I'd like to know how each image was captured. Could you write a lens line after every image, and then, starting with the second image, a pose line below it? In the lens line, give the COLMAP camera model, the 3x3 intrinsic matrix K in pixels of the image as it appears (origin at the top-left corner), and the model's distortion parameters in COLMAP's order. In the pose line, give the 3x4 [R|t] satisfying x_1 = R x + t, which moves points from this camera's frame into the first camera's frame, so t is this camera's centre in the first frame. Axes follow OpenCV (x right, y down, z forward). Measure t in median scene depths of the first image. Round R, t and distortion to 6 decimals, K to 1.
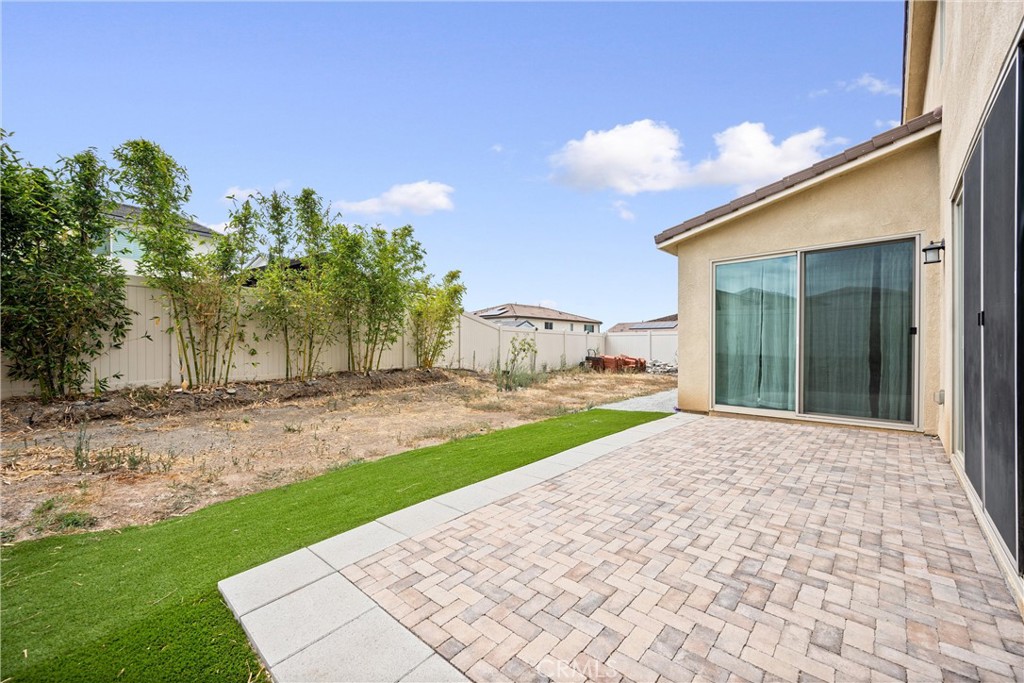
lens RADIAL K [[401.0, 0, 512.5], [0, 401.0, 344.9], [0, 0, 1]] dist [-0.001046, 0.000100]
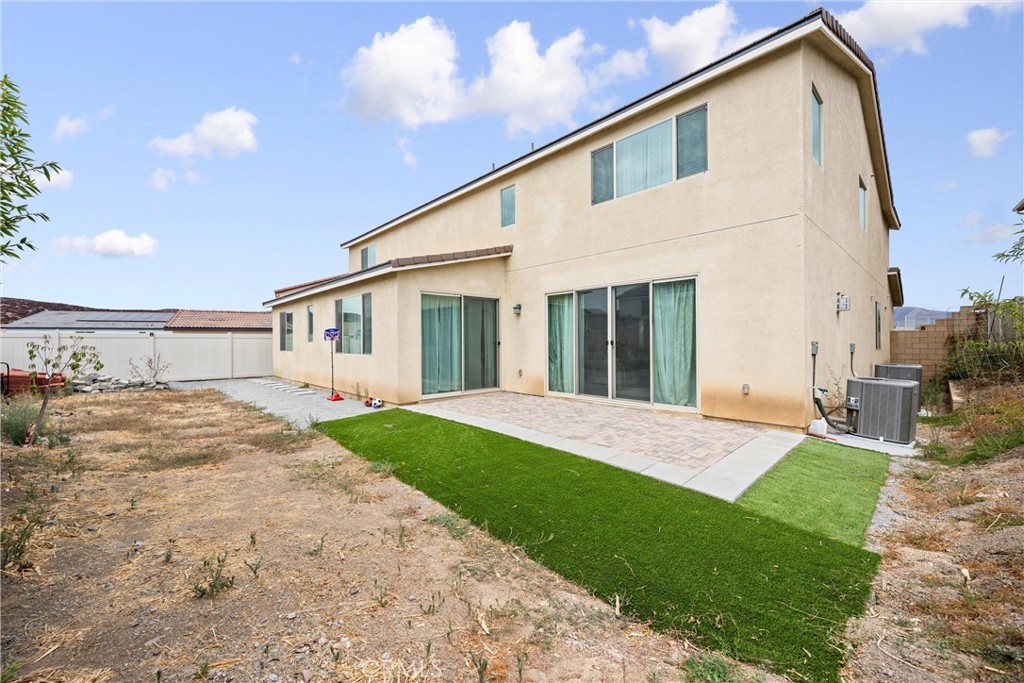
lens RADIAL K [[401.0, 0, 512.5], [0, 401.0, 344.9], [0, 0, 1]] dist [-0.001046, 0.000100]
pose [[0.048591, 0.002658, 0.998815, -1.101402], [0.003831, 0.999989, -0.002848, -0.020998], [-0.998811, 0.003965, 0.048580, 0.829046]]
